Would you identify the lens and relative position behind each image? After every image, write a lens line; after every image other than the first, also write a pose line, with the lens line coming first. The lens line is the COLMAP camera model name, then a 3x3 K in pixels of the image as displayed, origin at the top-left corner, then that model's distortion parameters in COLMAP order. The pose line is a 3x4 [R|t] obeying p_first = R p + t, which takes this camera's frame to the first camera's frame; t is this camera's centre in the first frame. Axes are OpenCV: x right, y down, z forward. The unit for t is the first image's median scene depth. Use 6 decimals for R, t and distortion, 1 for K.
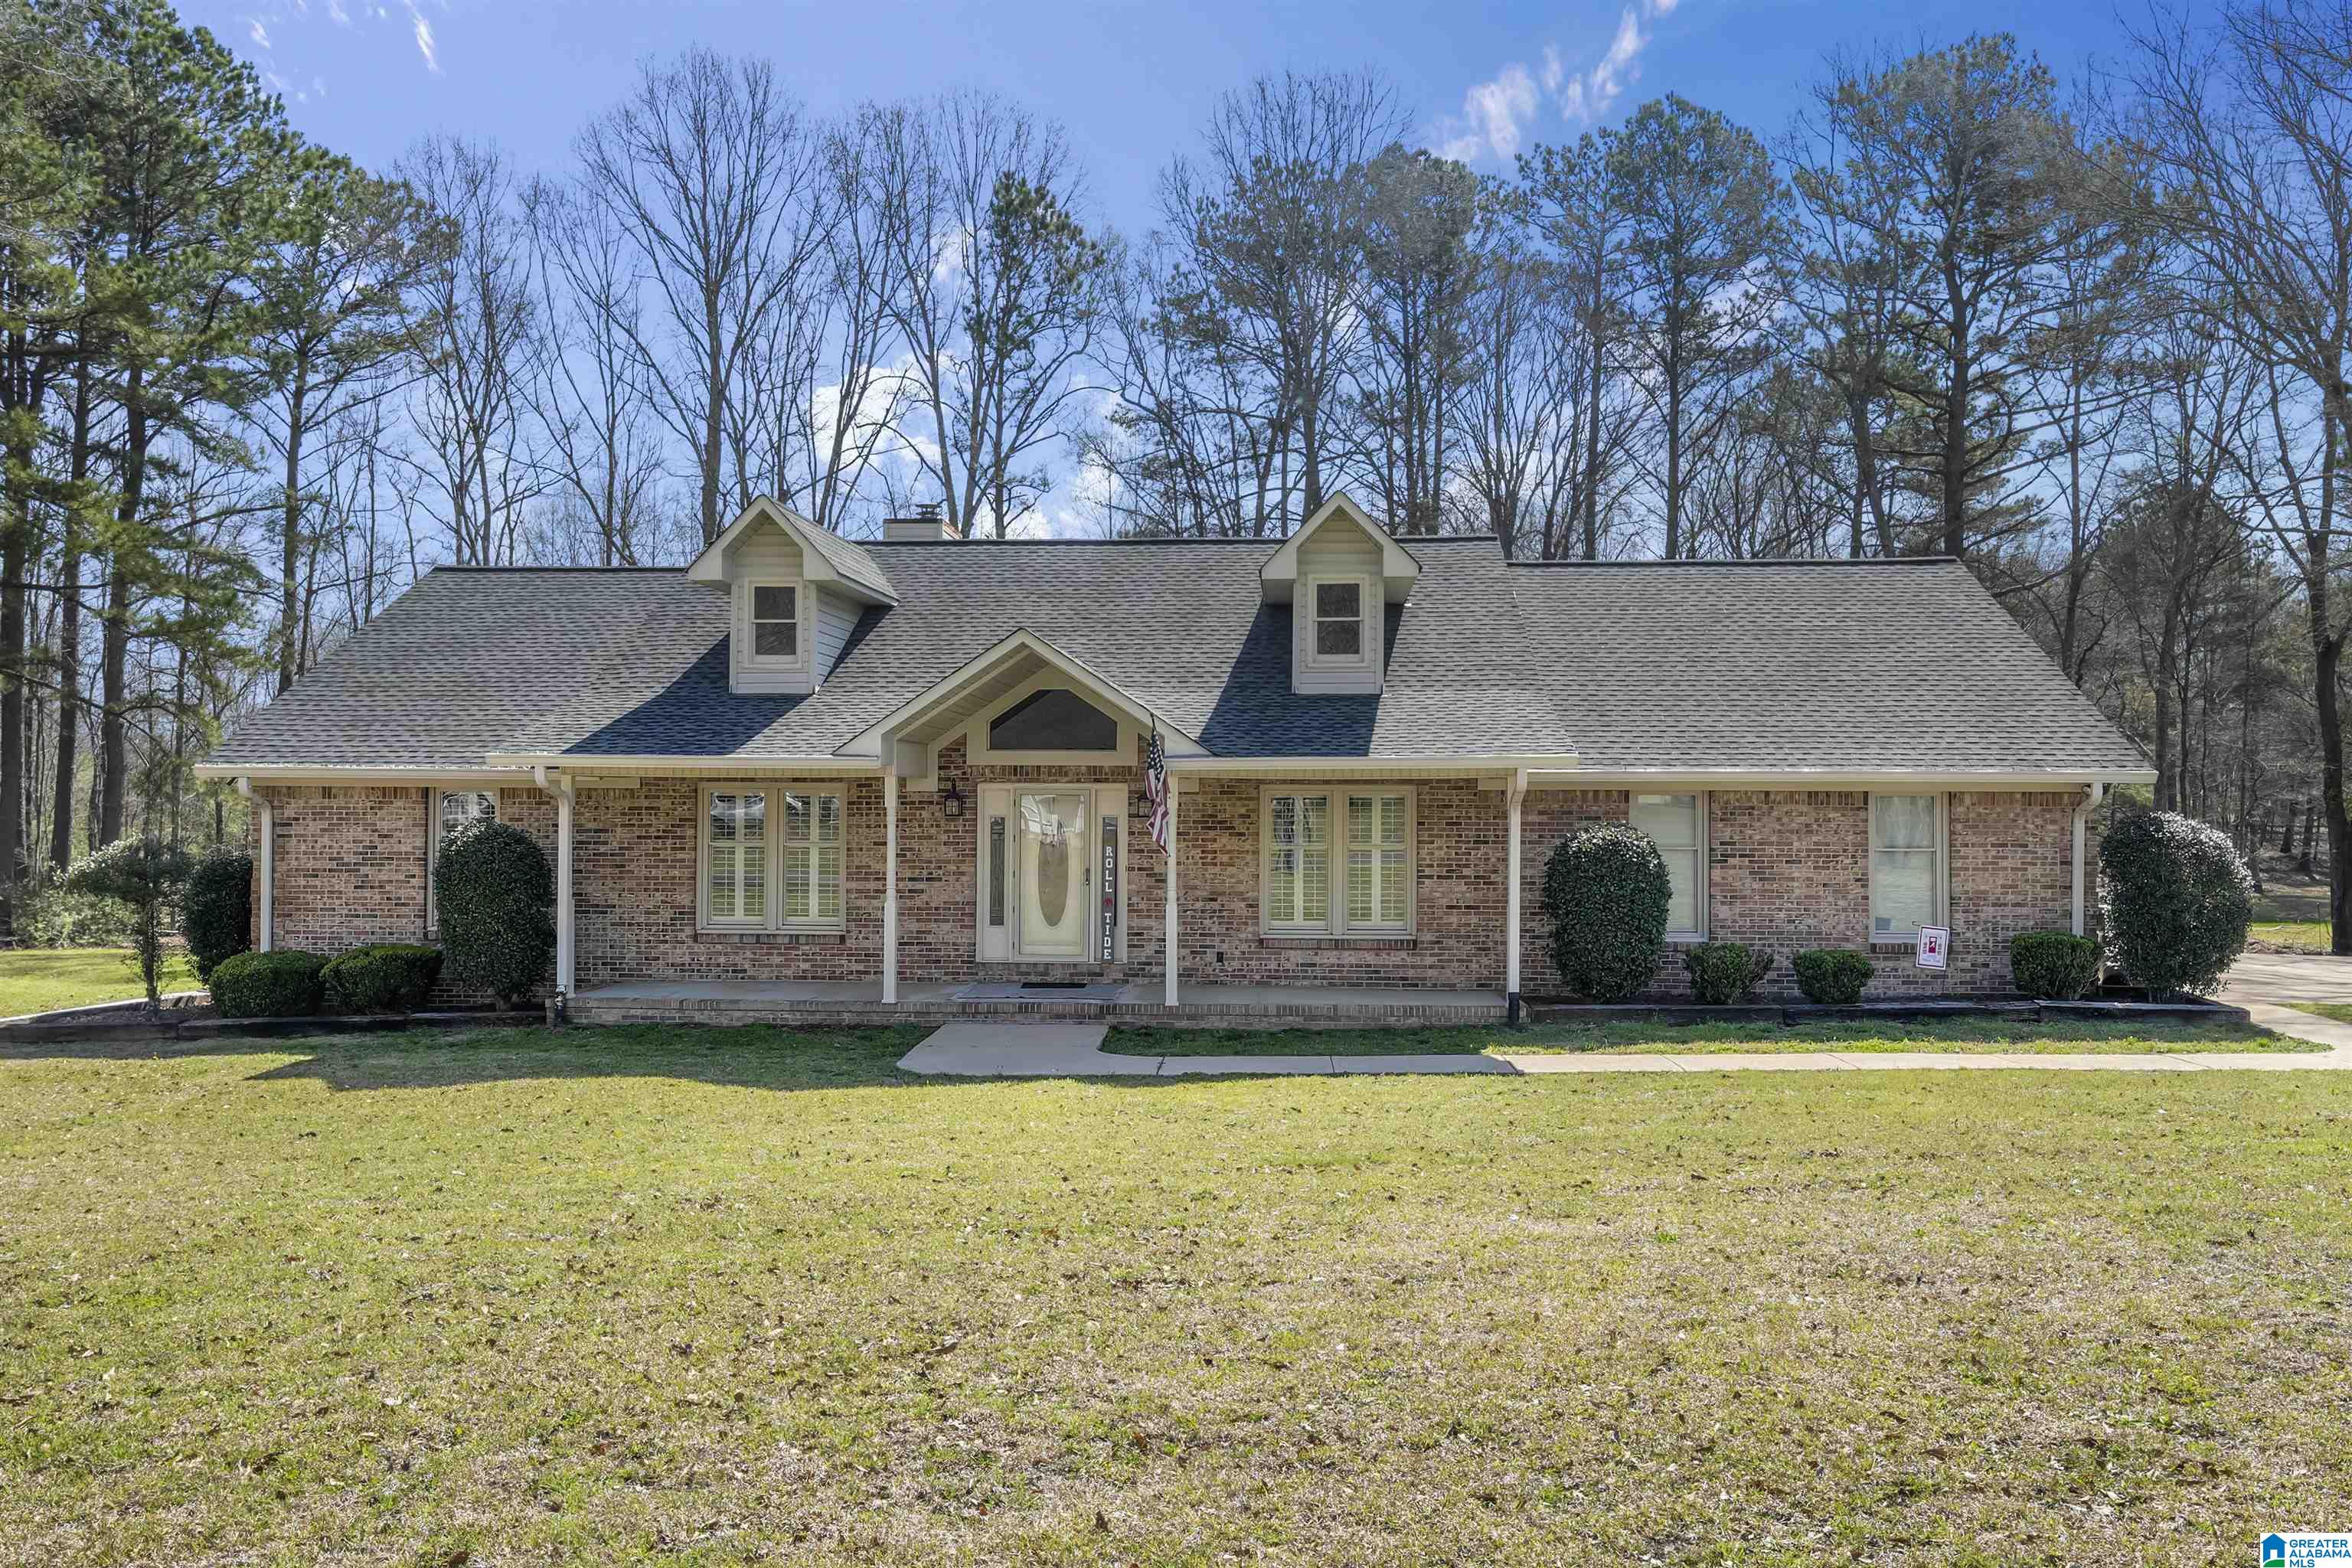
lens RADIAL K [[1747.9, 0, 1176.0], [0, 1747.9, 784.0], [0, 0, 1]] dist [0.001128, -0.000556]
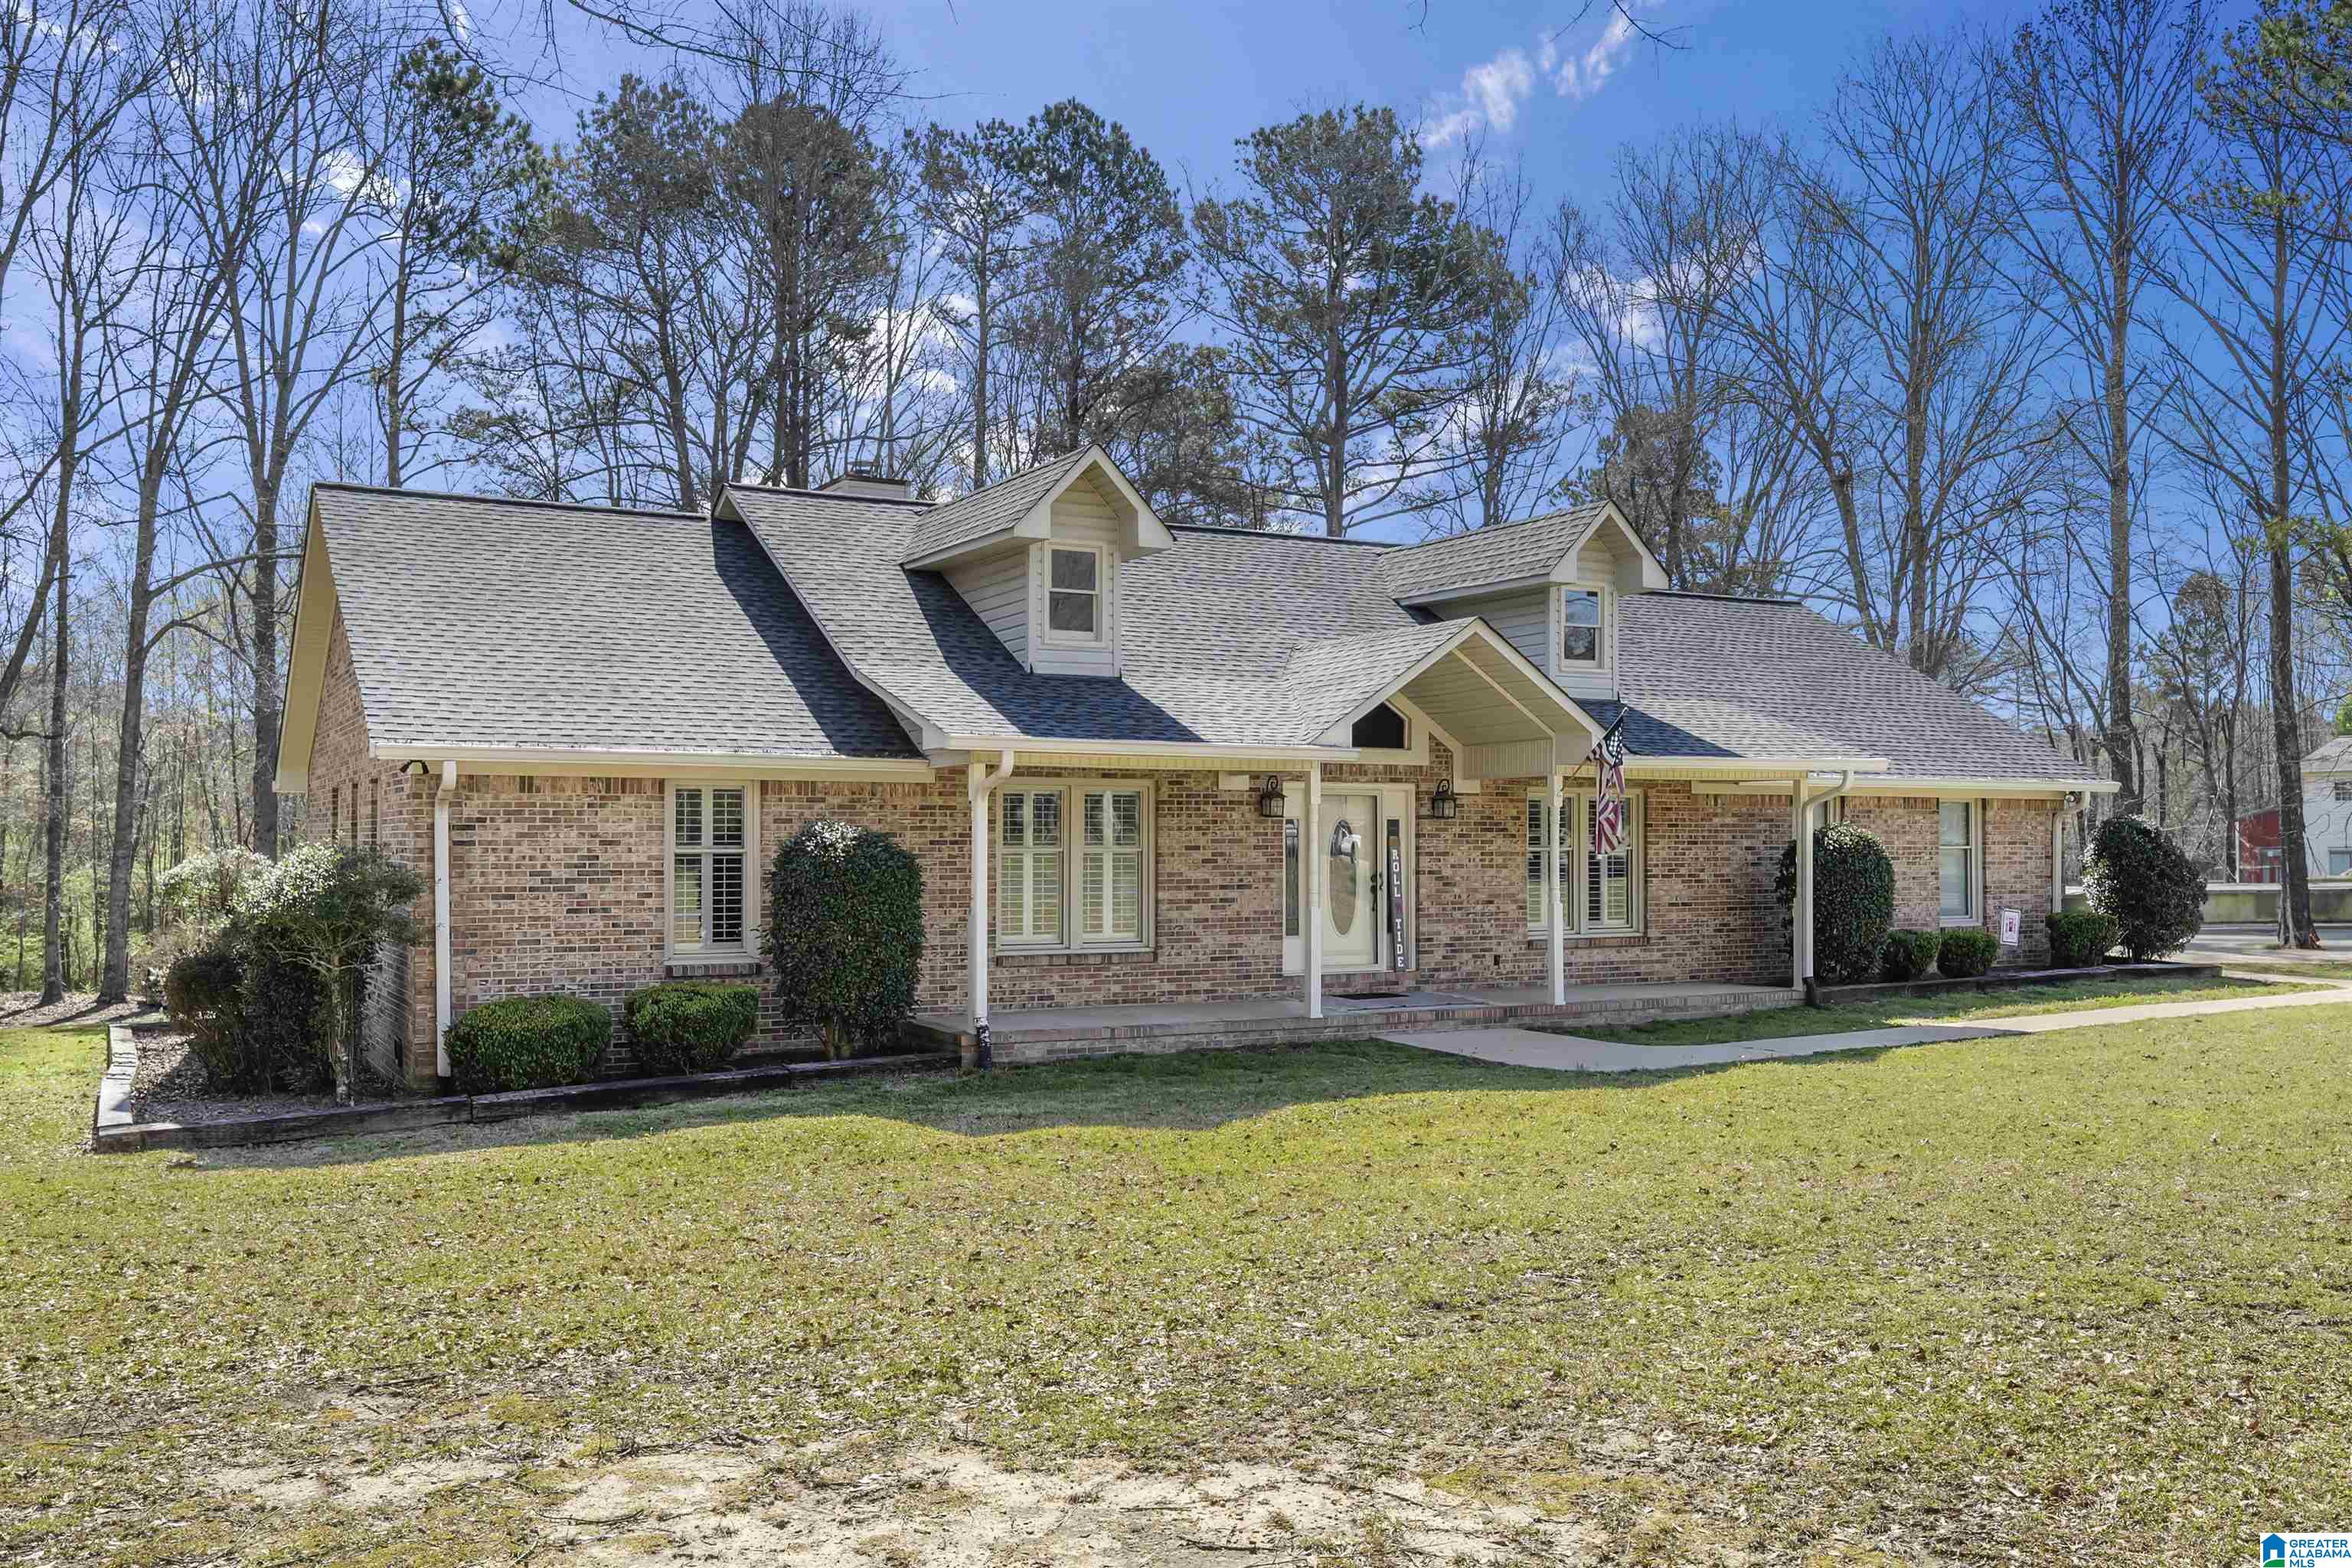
lens RADIAL K [[1980.0, 0, 1176.0], [0, 1980.0, 784.0], [0, 0, 1]] dist [0.001013, -0.002748]
pose [[0.843192, 0.011834, 0.537483, -0.732602], [-0.002739, 0.999839, -0.017717, 0.019624], [-0.537606, 0.013467, 0.843089, 0.149905]]
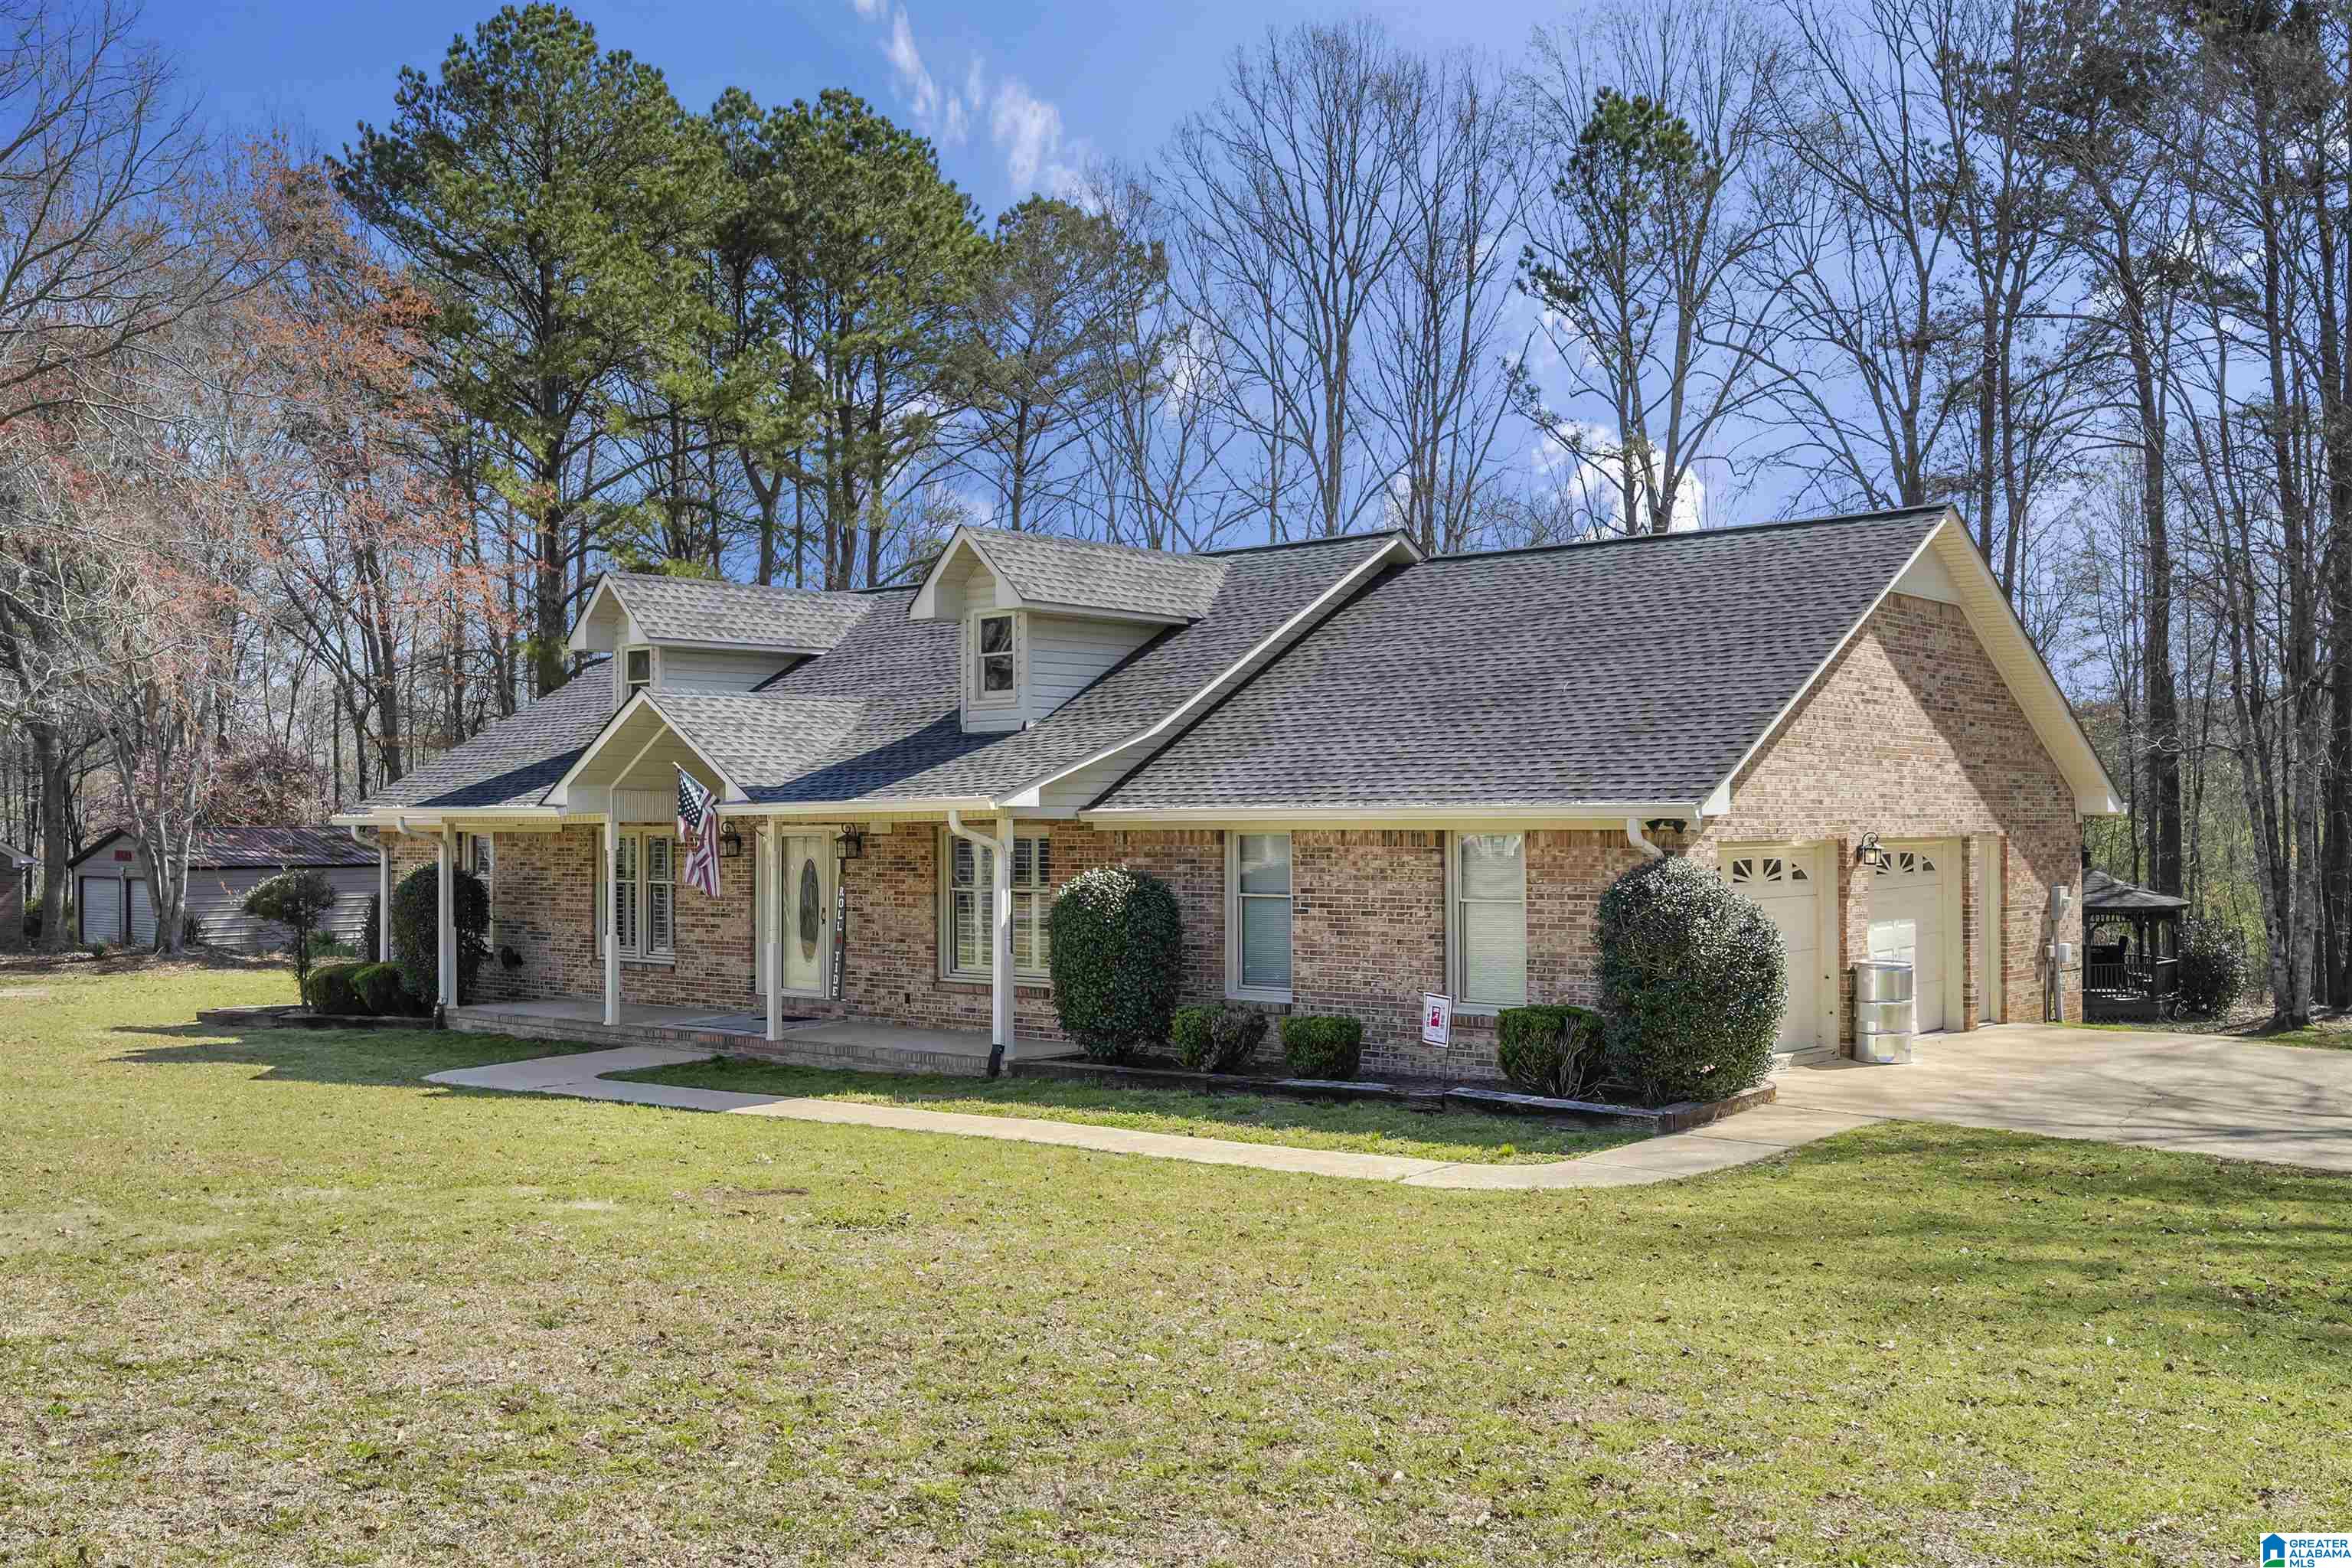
lens RADIAL K [[2124.4, 0, 1176.0], [0, 2124.4, 784.0], [0, 0, 1]] dist [0.007413, 0.002643]
pose [[0.806522, -0.017902, -0.590934, 0.869618], [0.014040, 0.999840, -0.011128, -0.007938], [0.591038, 0.000678, 0.806643, 0.109956]]
